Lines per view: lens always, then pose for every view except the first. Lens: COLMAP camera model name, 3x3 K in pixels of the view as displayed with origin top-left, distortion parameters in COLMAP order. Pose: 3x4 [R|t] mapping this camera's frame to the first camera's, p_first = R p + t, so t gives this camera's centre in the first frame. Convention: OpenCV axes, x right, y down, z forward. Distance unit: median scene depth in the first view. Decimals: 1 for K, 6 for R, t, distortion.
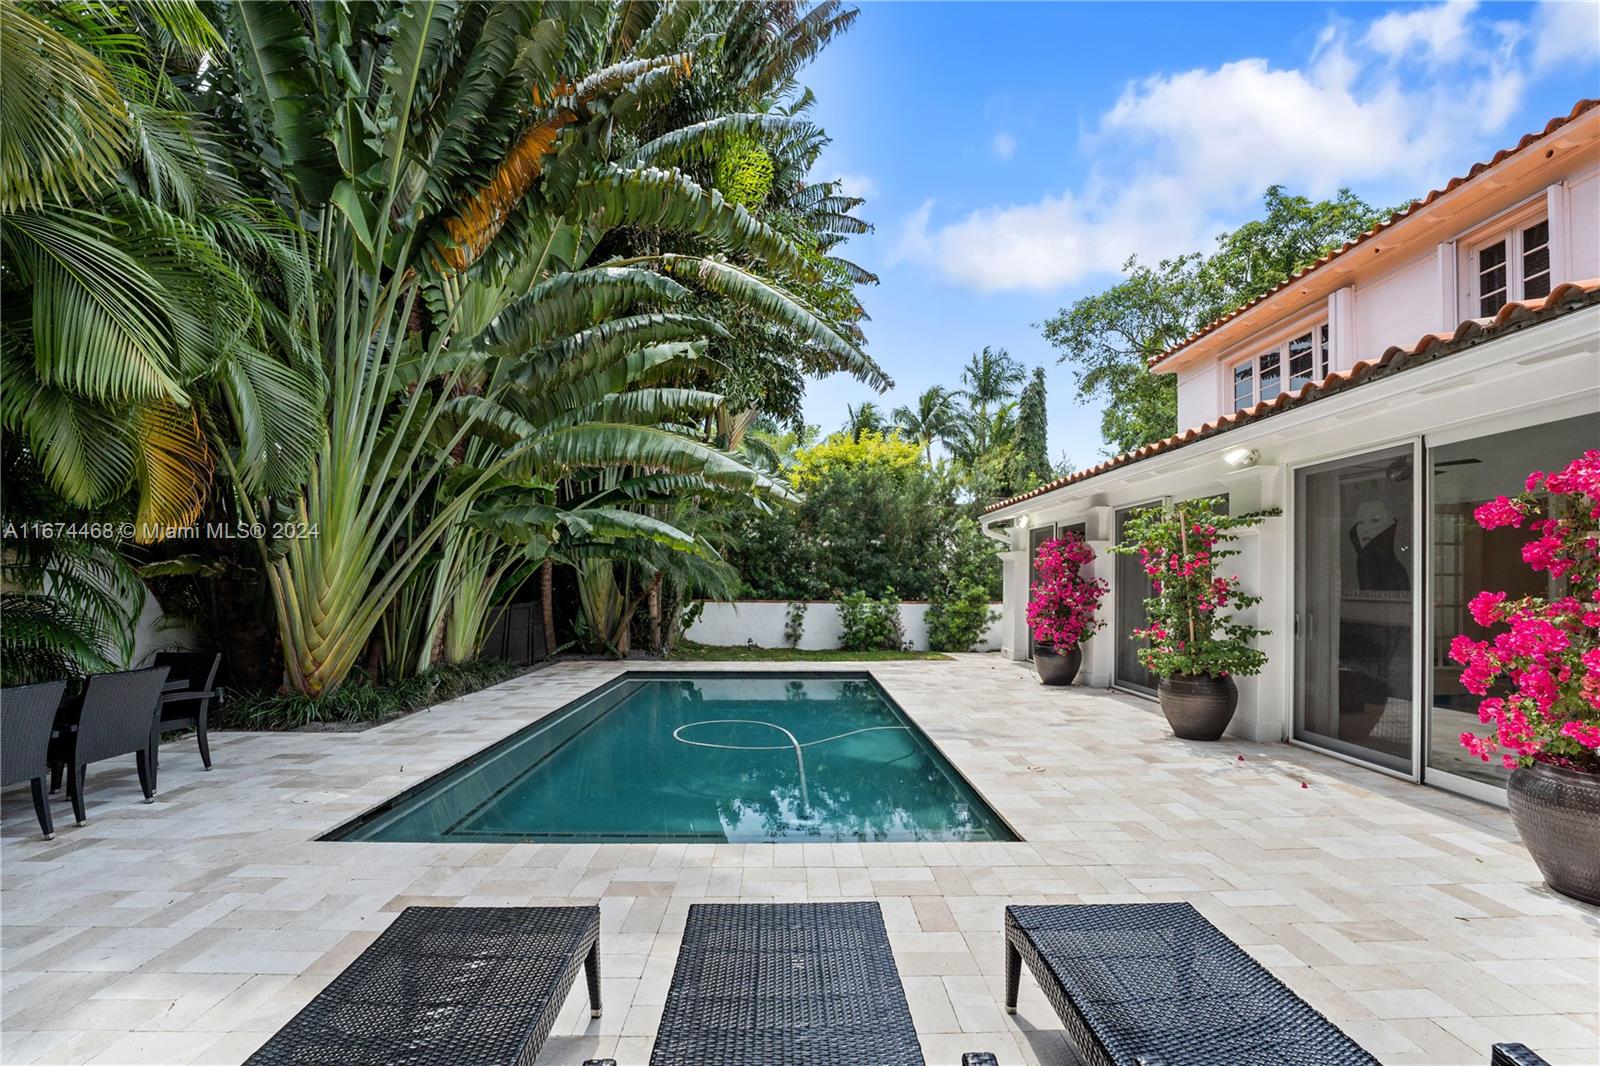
lens RADIAL K [[661.1, 0, 799.3], [0, 661.1, 574.8], [0, 0, 1]] dist [-0.021614, -0.000036]
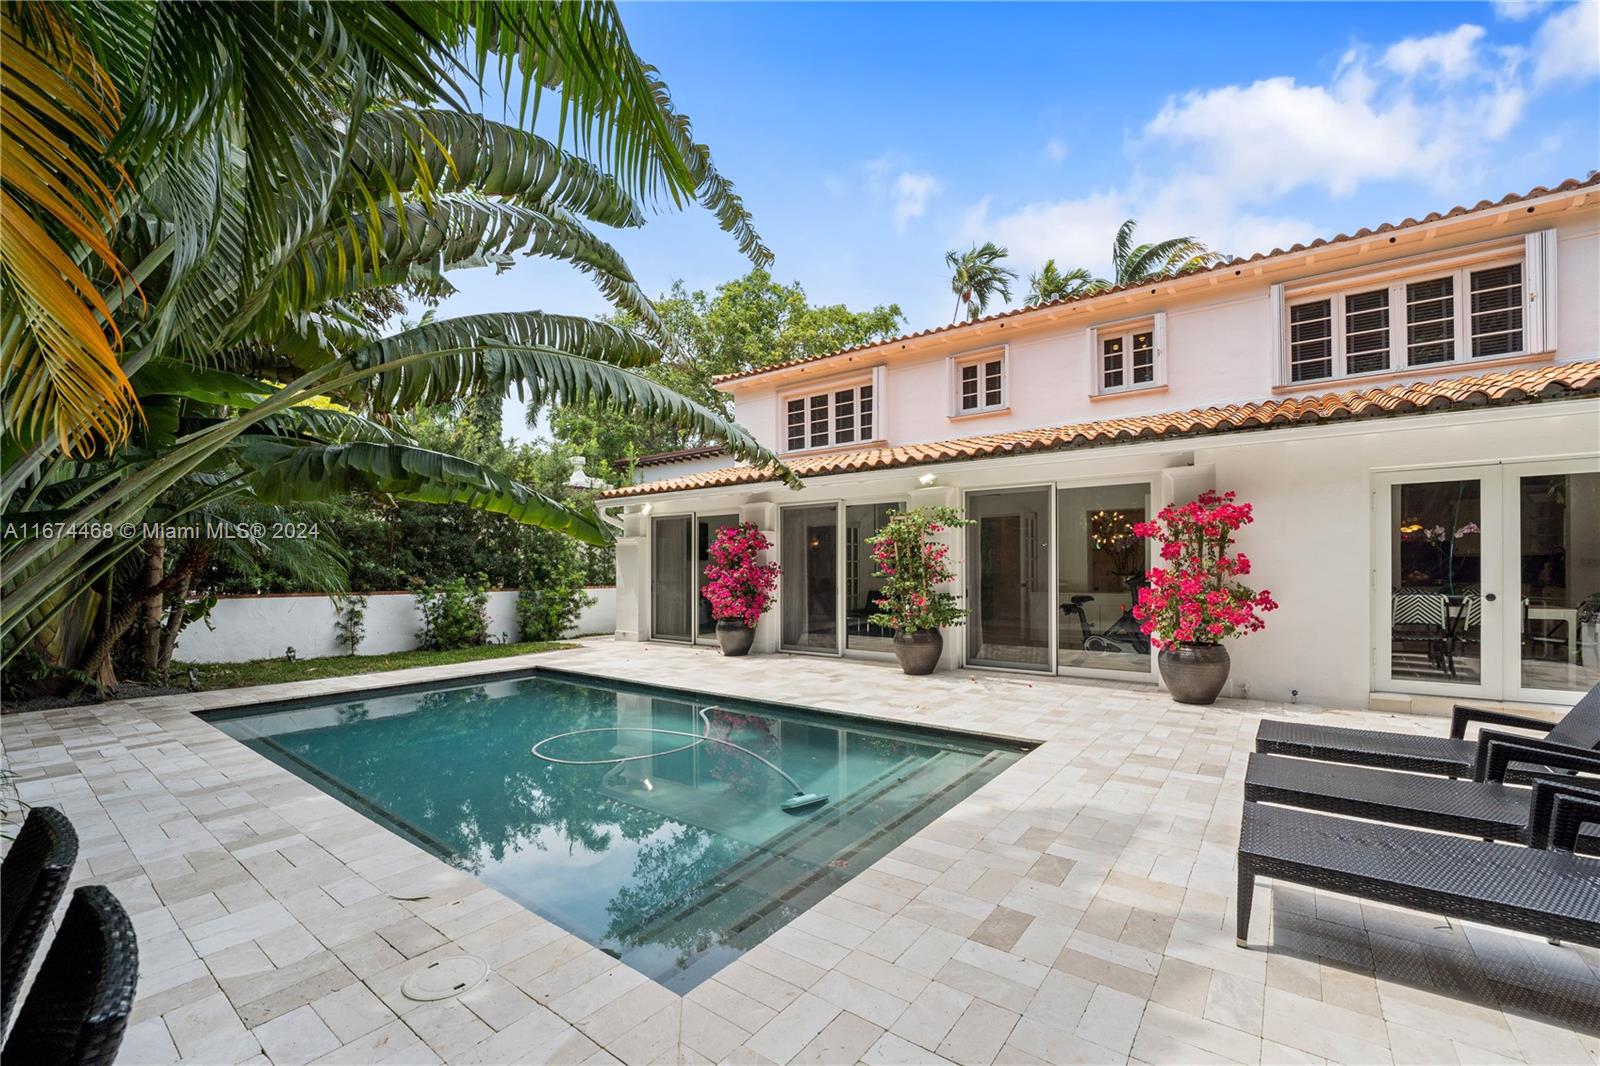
lens RADIAL K [[661.1, 0, 803.5], [0, 661.1, 565.2], [0, 0, 1]] dist [-0.021614, -0.000036]
pose [[0.618832, -0.002667, 0.785519, -0.347113], [-0.002138, 0.999985, 0.005079, 0.003393], [-0.785520, -0.004822, 0.618817, 0.160985]]
